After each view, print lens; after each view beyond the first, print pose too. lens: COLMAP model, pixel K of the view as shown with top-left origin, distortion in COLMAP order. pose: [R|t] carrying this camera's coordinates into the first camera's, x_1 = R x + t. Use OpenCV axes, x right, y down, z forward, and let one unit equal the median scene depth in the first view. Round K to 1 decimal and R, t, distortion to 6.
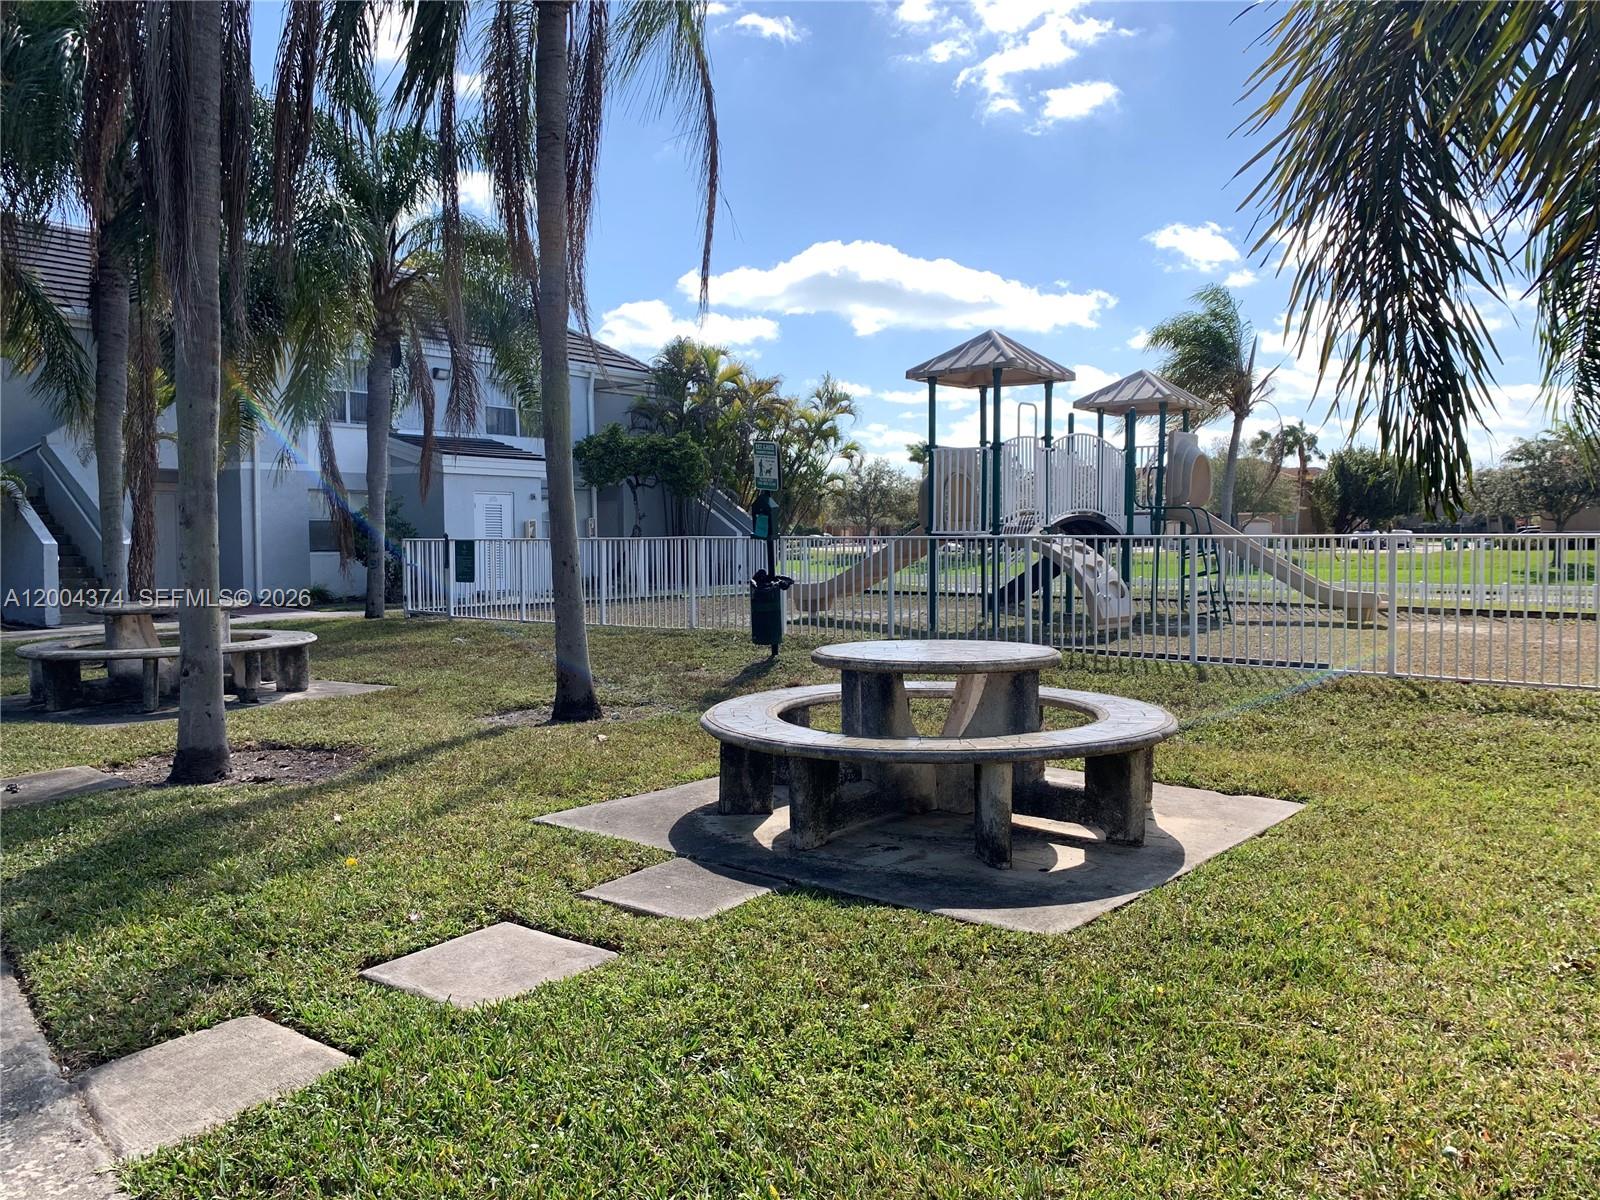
lens RADIAL K [[1242.4, 0, 803.7], [0, 1242.4, 593.1], [0, 0, 1]] dist [0.111529, -0.263050]
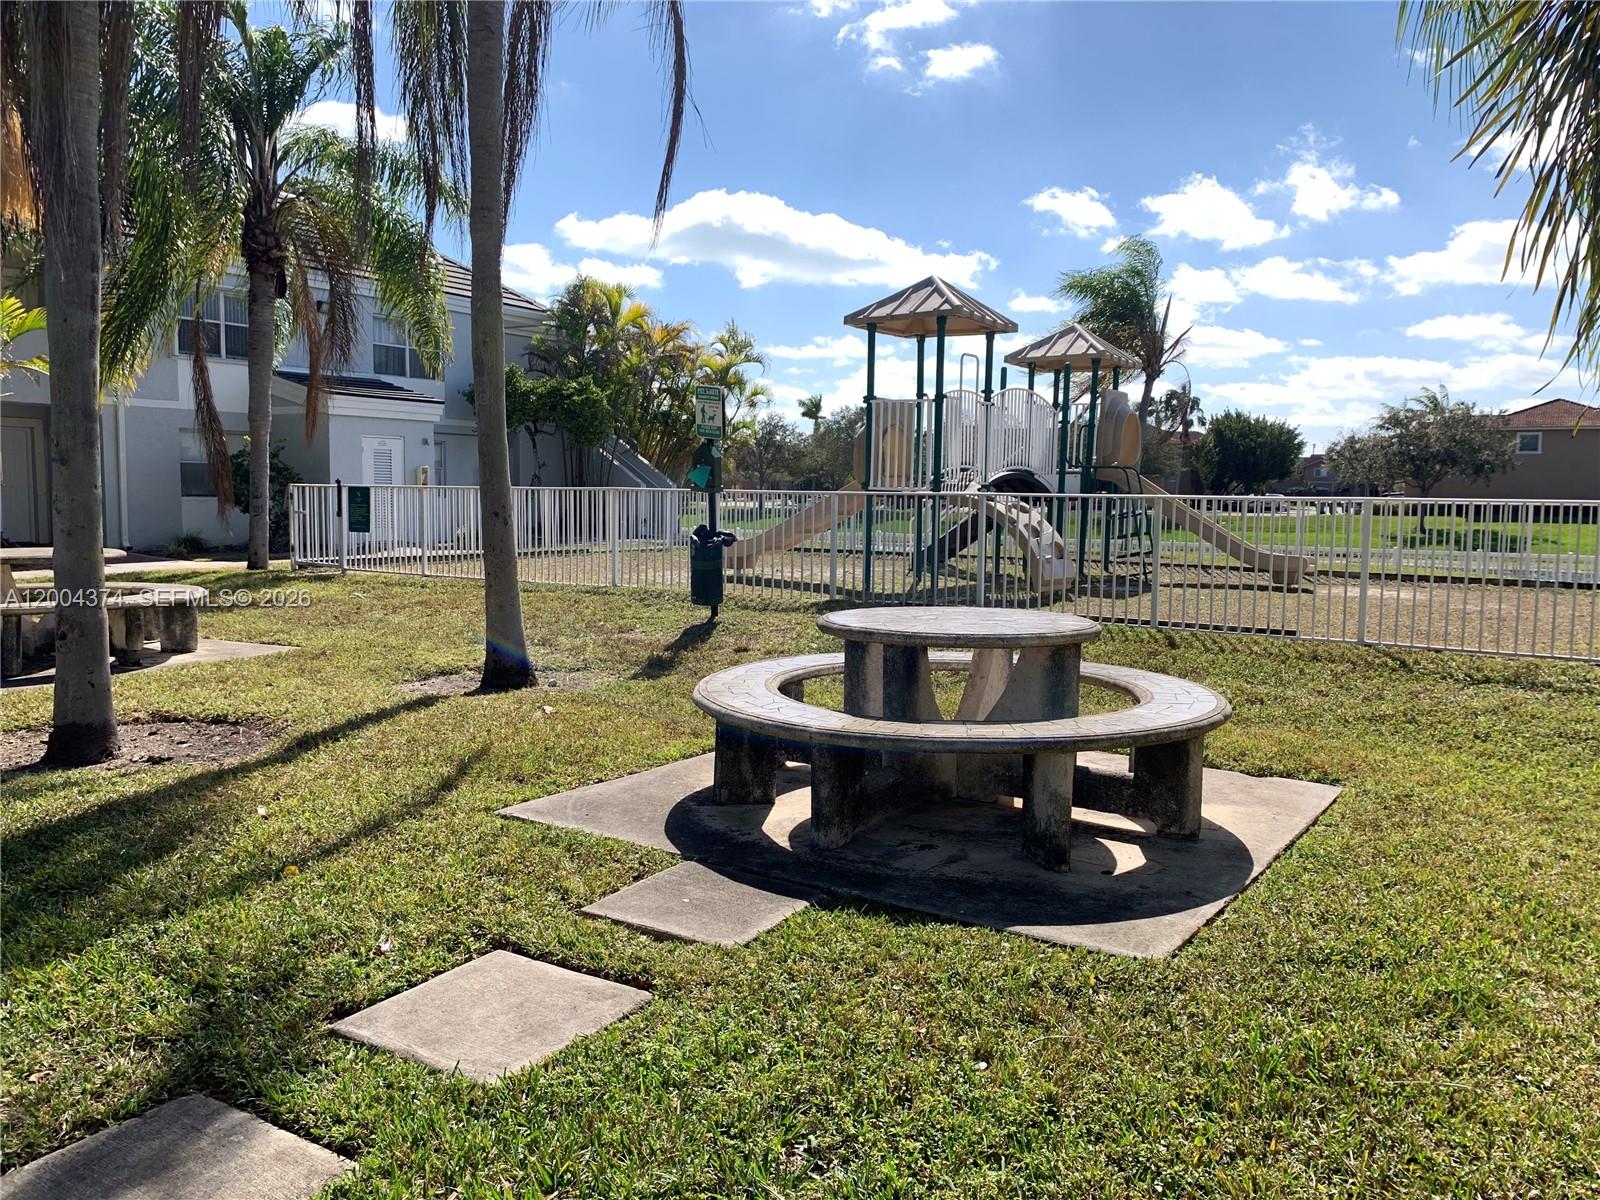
lens RADIAL K [[1226.8, 0, 799.6], [0, 1226.8, 605.4], [0, 0, 1]] dist [0.077941, -0.143282]
pose [[0.995035, 0.009099, 0.099109, -0.066567], [-0.013753, 0.998829, 0.046379, -0.002436], [-0.098571, -0.047512, 0.993995, 0.098658]]
